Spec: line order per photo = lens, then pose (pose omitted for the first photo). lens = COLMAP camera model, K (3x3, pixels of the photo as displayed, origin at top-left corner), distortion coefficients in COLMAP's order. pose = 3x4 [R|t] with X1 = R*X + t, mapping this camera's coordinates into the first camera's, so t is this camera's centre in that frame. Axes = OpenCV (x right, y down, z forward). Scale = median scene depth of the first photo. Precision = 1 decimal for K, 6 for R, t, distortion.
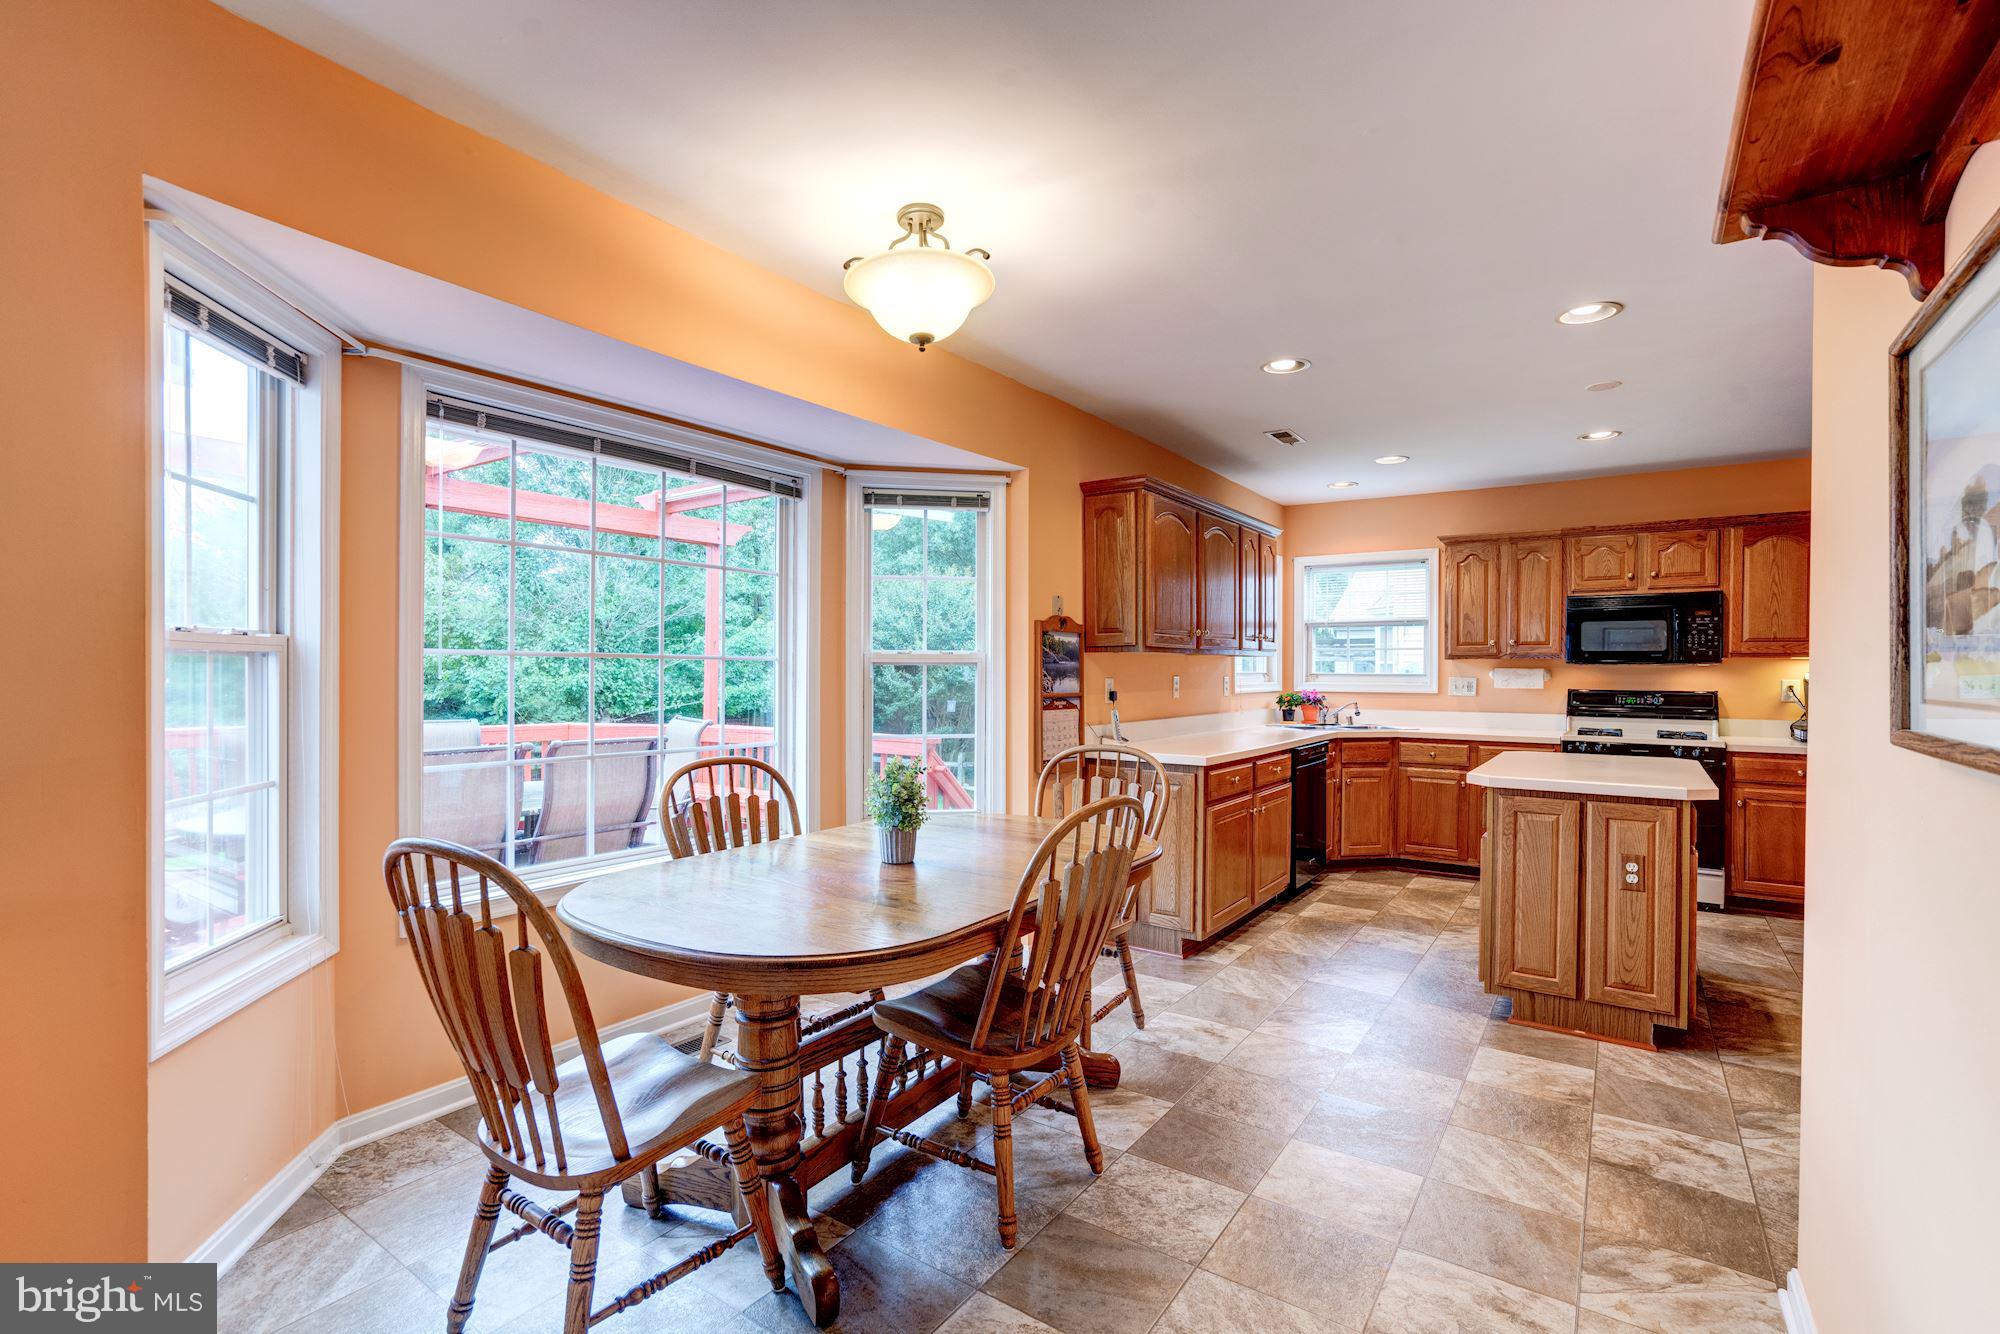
lens RADIAL K [[929.2, 0, 1020.9], [0, 929.2, 671.7], [0, 0, 1]] dist [-0.015138, 0.017172]
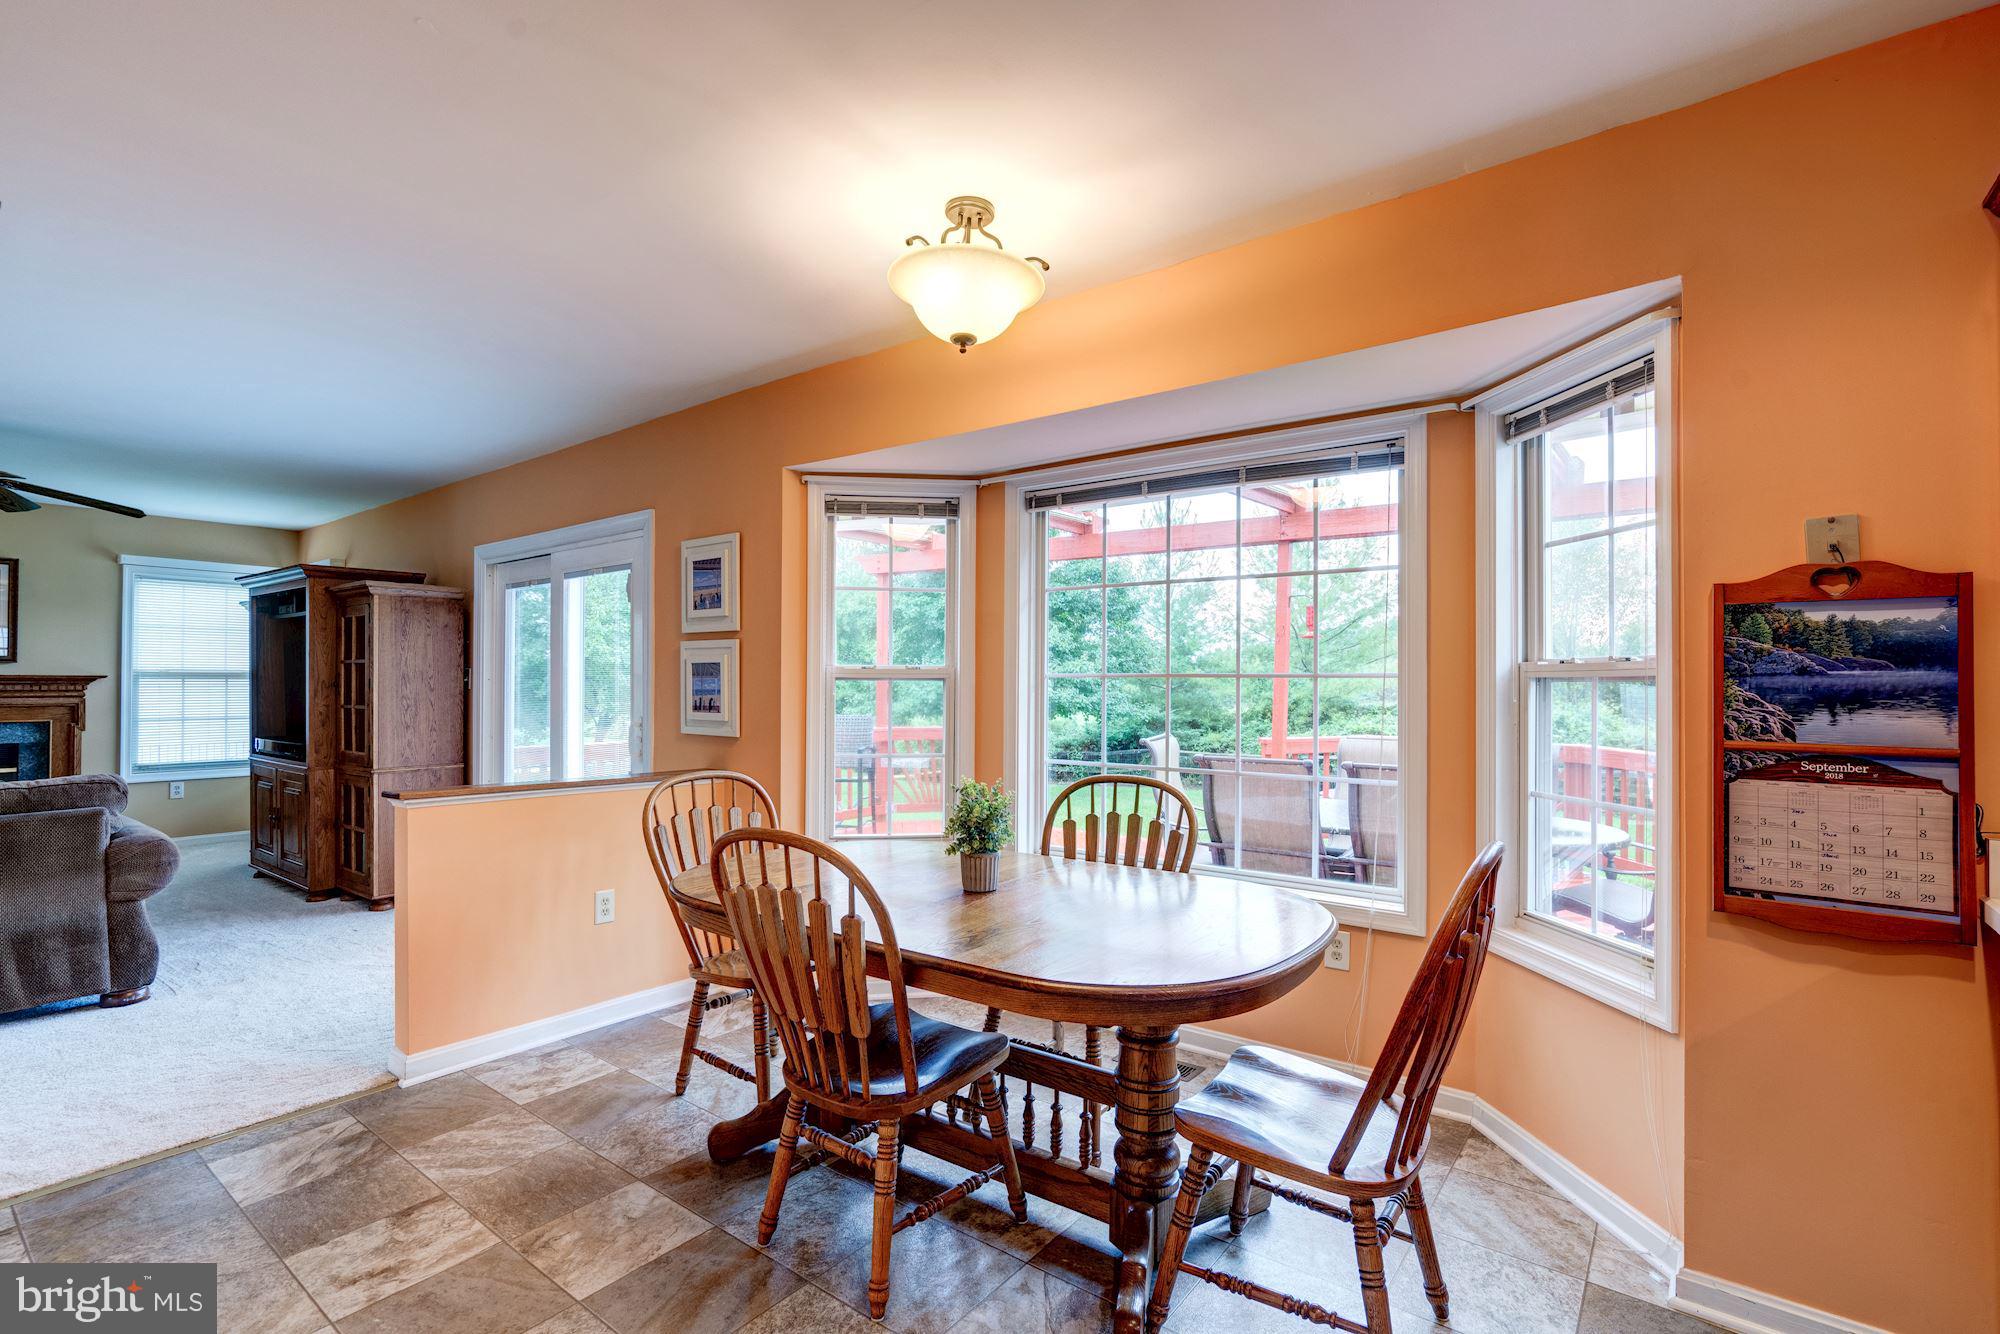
lens RADIAL K [[913.9, 0, 998.0], [0, 913.9, 676.1], [0, 0, 1]] dist [-0.037122, 0.016701]
pose [[-0.057668, -0.014236, -0.998234, 0.368344], [-0.004741, 0.999891, -0.013986, -0.000643], [0.998325, 0.003926, -0.057729, 0.500921]]
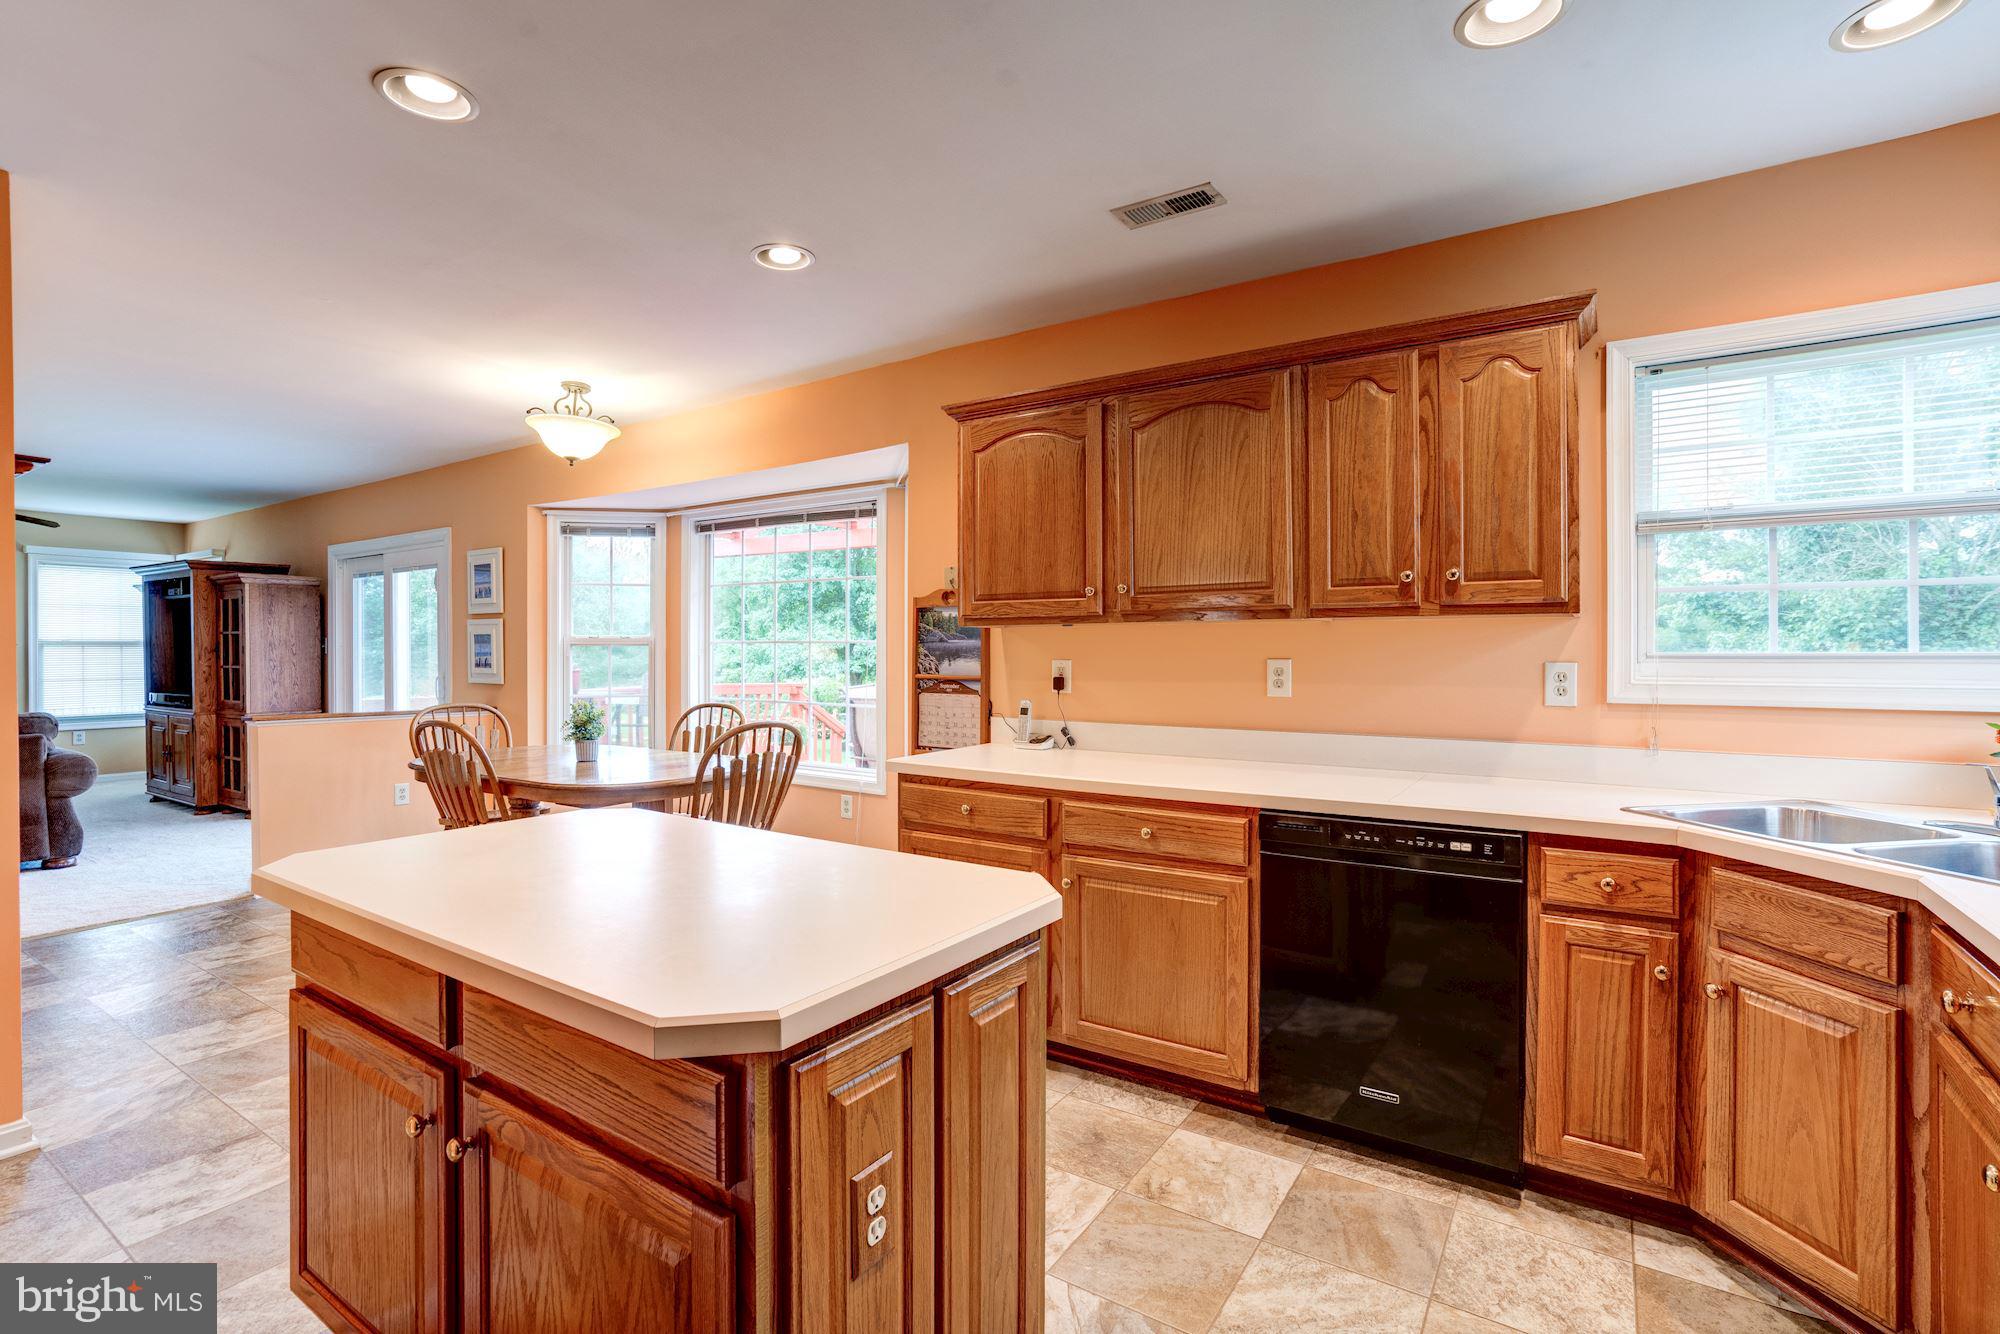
lens RADIAL K [[911.0, 0, 1007.5], [0, 911.0, 652.6], [0, 0, 1]] dist [-0.023392, 0.013538]
pose [[0.018162, -0.000484, -0.999835, 0.716935], [-0.000464, 1.000000, -0.000492, 0.001242], [0.999835, 0.000473, 0.018162, 0.810073]]
